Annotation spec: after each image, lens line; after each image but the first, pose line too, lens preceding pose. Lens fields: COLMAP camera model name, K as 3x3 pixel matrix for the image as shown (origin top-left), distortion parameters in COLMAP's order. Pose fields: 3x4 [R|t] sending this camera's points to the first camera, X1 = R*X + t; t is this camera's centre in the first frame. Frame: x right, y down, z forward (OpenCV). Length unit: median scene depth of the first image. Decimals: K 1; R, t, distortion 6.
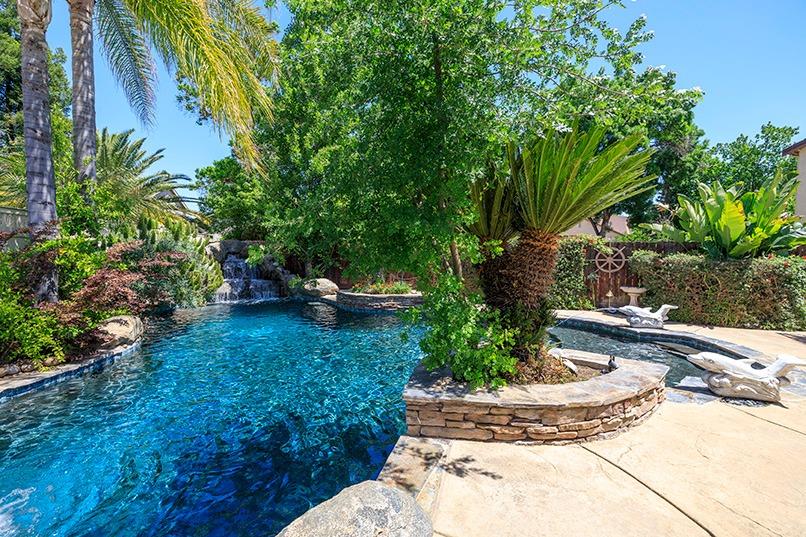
lens RADIAL K [[327.6, 0, 398.3], [0, 327.6, 266.2], [0, 0, 1]] dist [-0.005583, -0.000555]
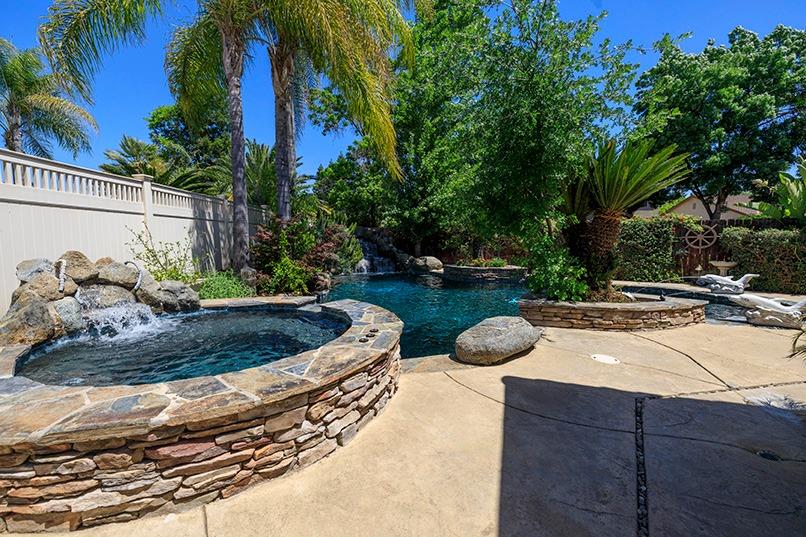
lens RADIAL K [[327.6, 0, 400.5], [0, 327.6, 263.6], [0, 0, 1]] dist [-0.005583, -0.000555]
pose [[0.971612, 0.006268, -0.236496, -0.071452], [-0.000182, 0.999669, 0.025744, 0.050120], [0.236579, -0.024970, 0.971291, -0.337551]]
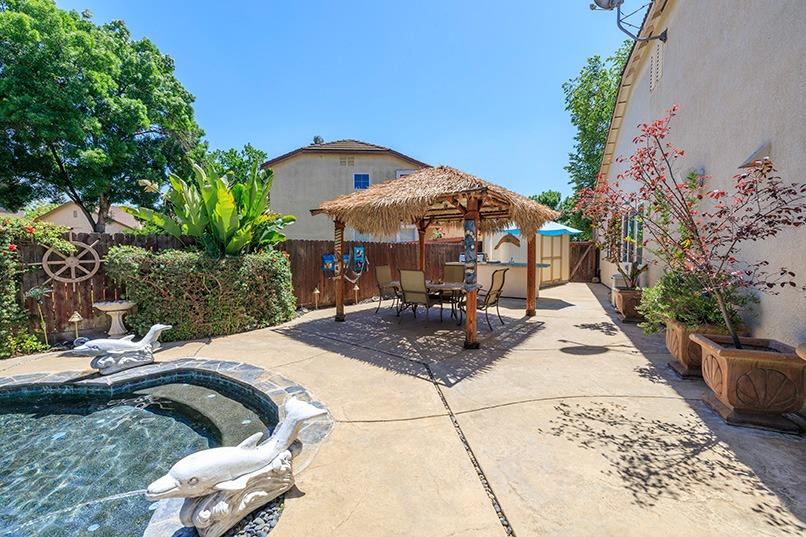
lens RADIAL K [[327.6, 0, 400.8], [0, 327.6, 266.9], [0, 0, 1]] dist [-0.005583, -0.000555]
pose [[0.300606, -0.060579, 0.951823, 0.301581], [0.048073, 0.997675, 0.048315, -0.011467], [-0.952536, 0.031234, 0.302819, 0.273124]]
